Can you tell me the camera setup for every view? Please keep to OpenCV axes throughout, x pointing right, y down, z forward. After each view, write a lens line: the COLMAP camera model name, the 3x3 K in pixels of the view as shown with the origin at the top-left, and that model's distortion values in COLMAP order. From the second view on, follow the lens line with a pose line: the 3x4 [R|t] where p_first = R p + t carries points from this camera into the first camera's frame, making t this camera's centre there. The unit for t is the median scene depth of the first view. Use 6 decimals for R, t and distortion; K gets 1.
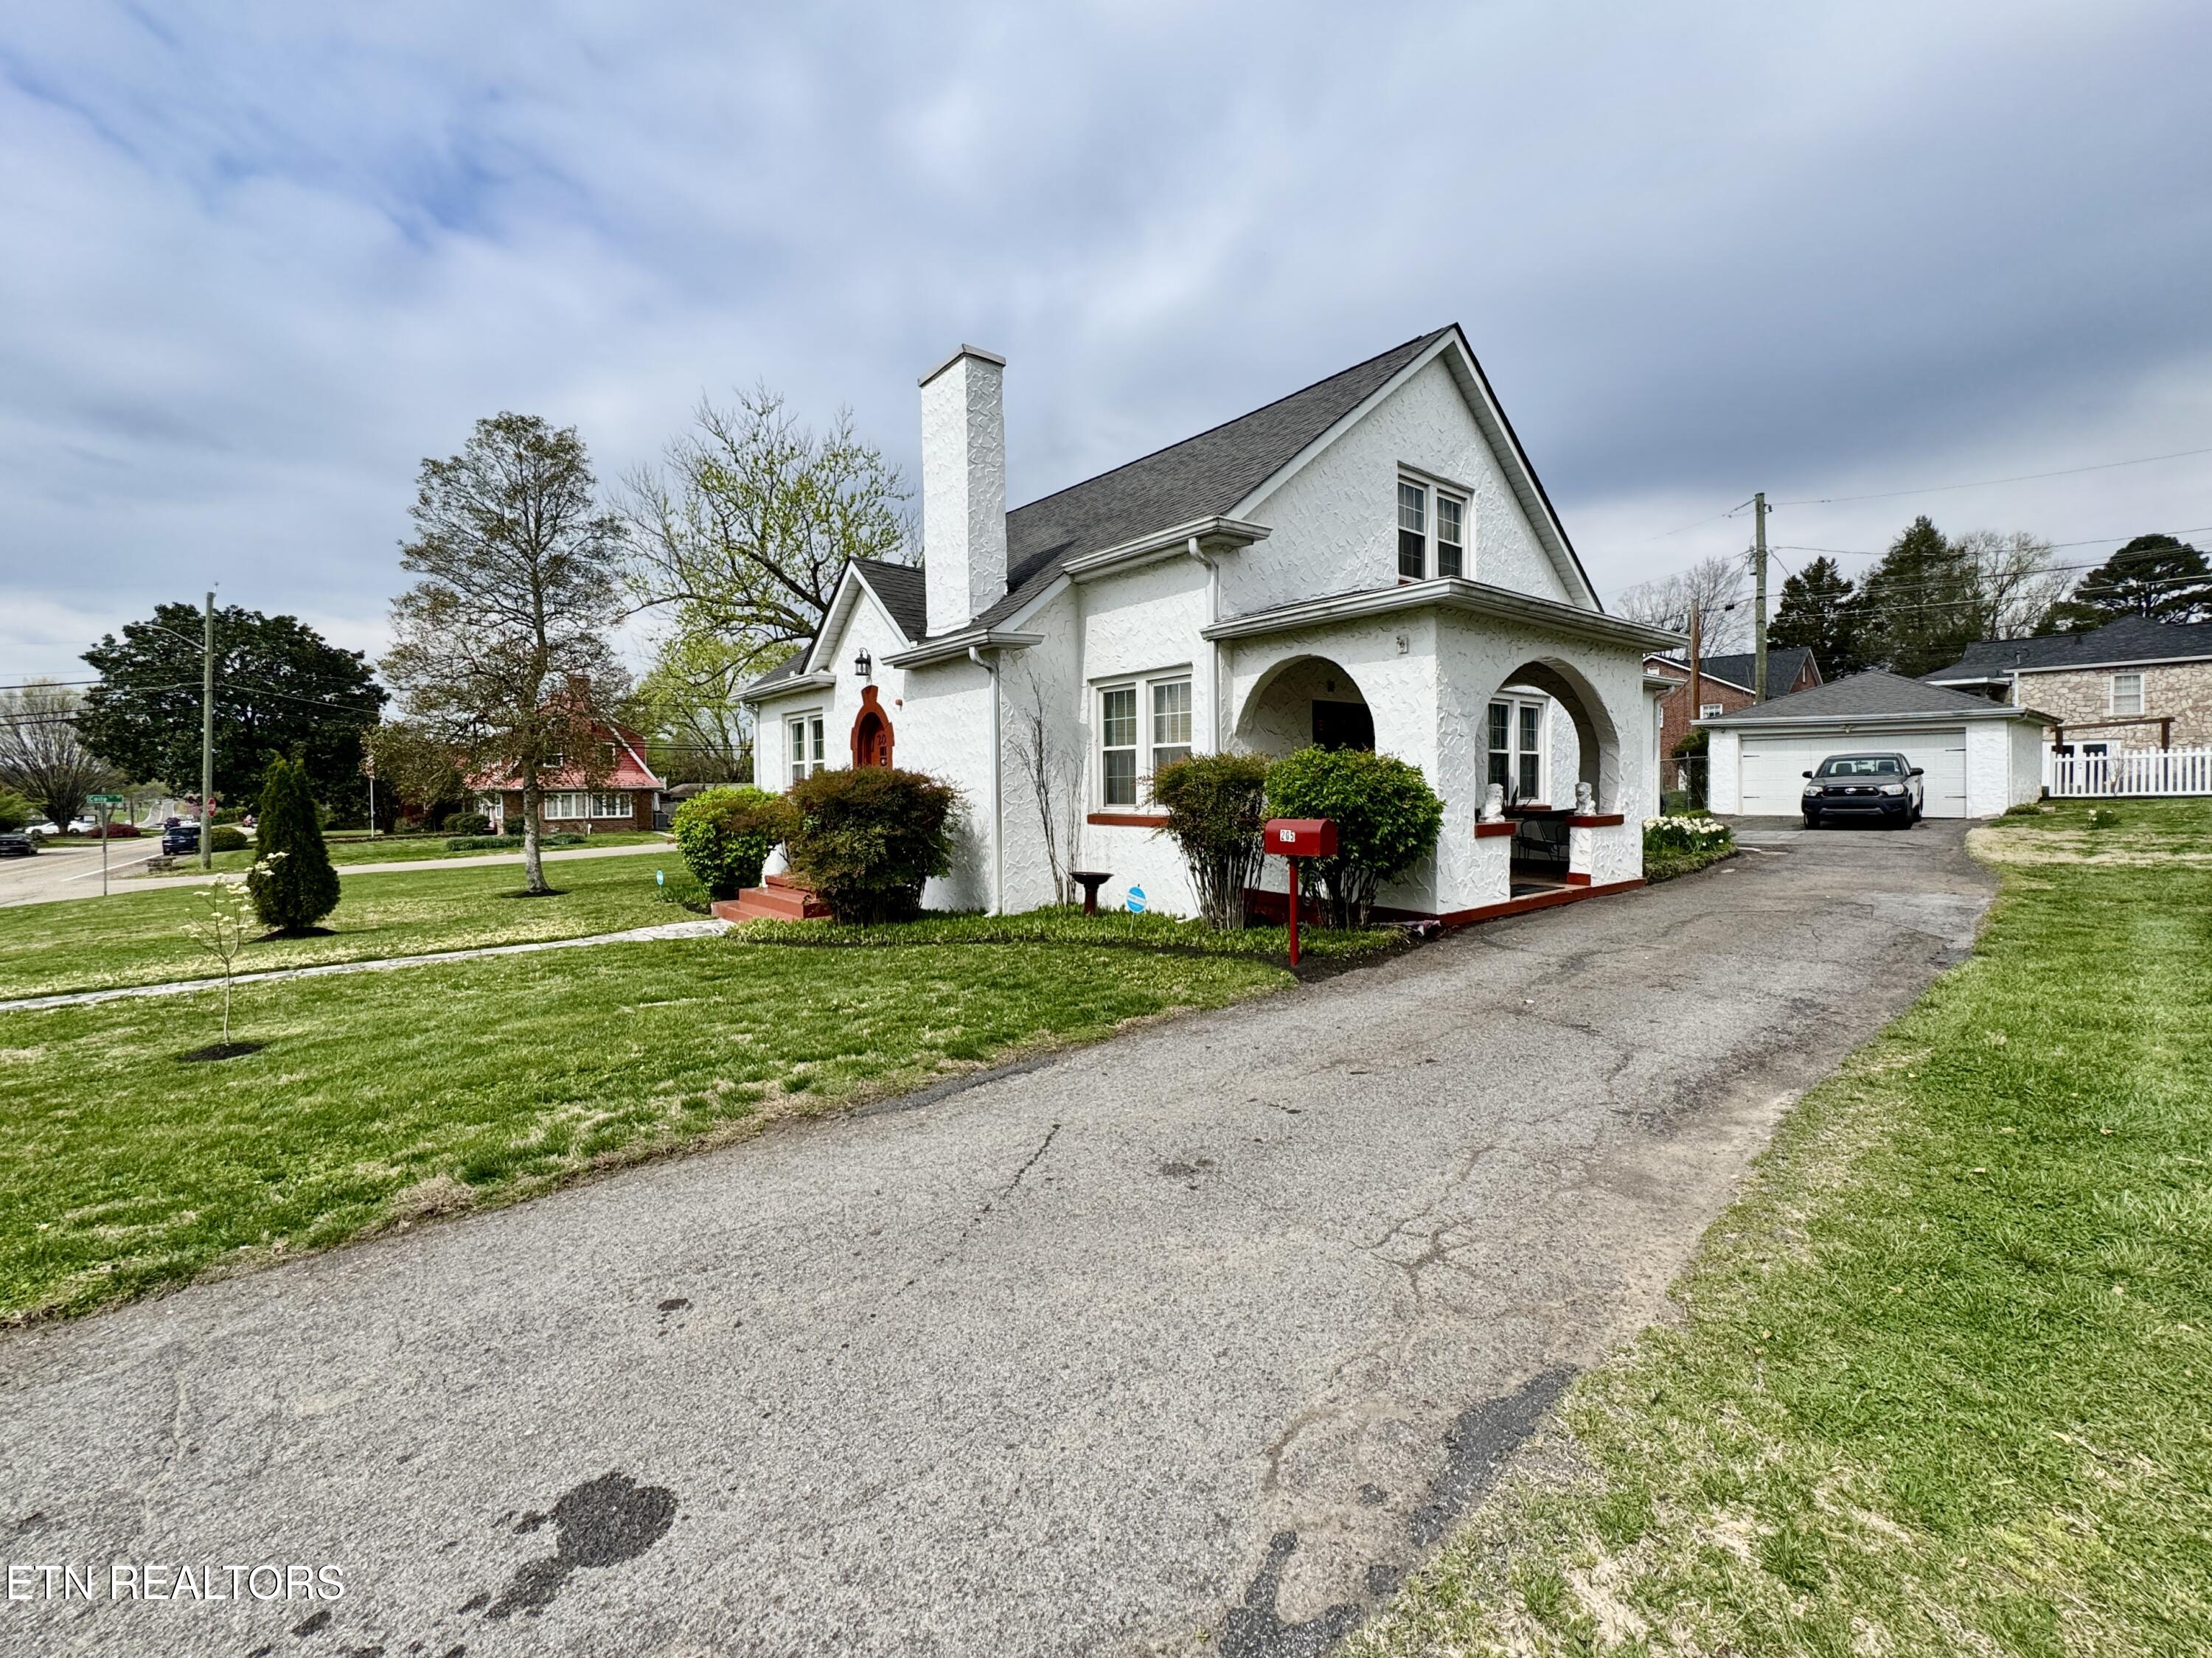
lens RADIAL K [[909.1, 0, 1106.0], [0, 909.1, 829.0], [0, 0, 1]] dist [0.001078, 0.000678]
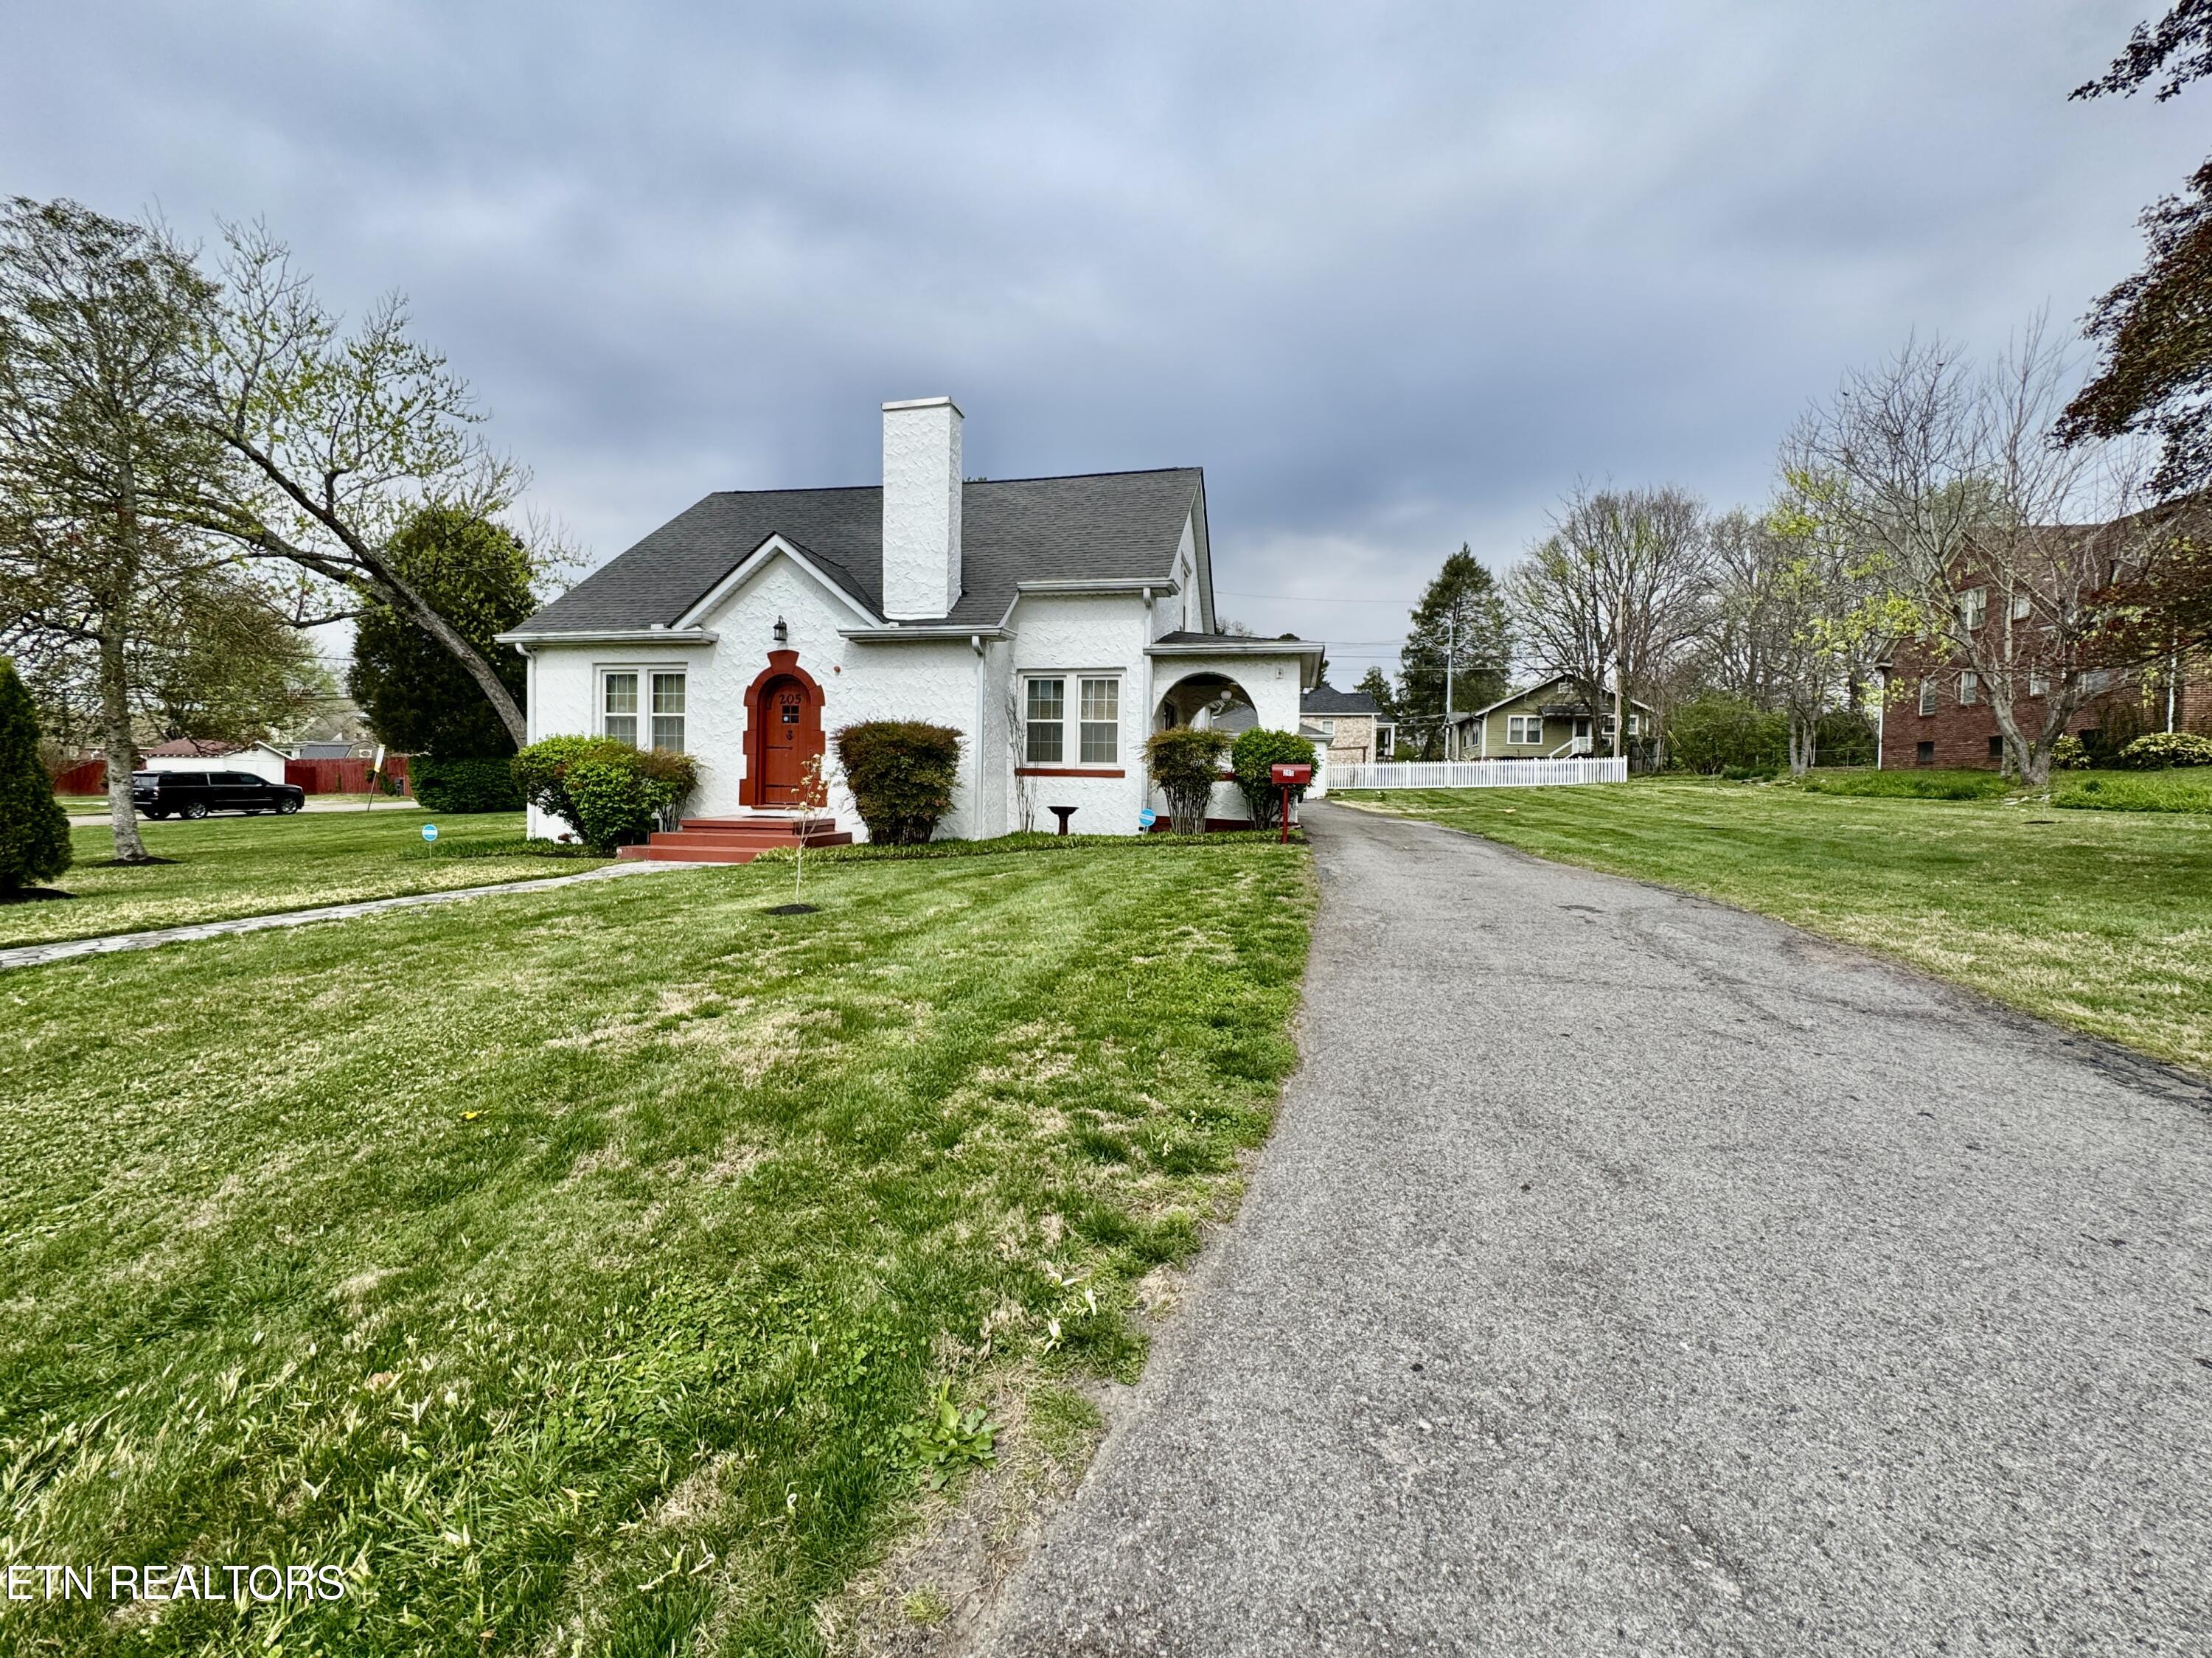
lens RADIAL K [[892.9, 0, 1104.3], [0, 892.9, 814.6], [0, 0, 1]] dist [-0.000468, 0.000046]
pose [[0.786708, 0.005961, 0.617296, -0.757589], [0.001297, 0.999935, -0.011309, 0.068447], [-0.617324, 0.009697, 0.786650, -0.115202]]
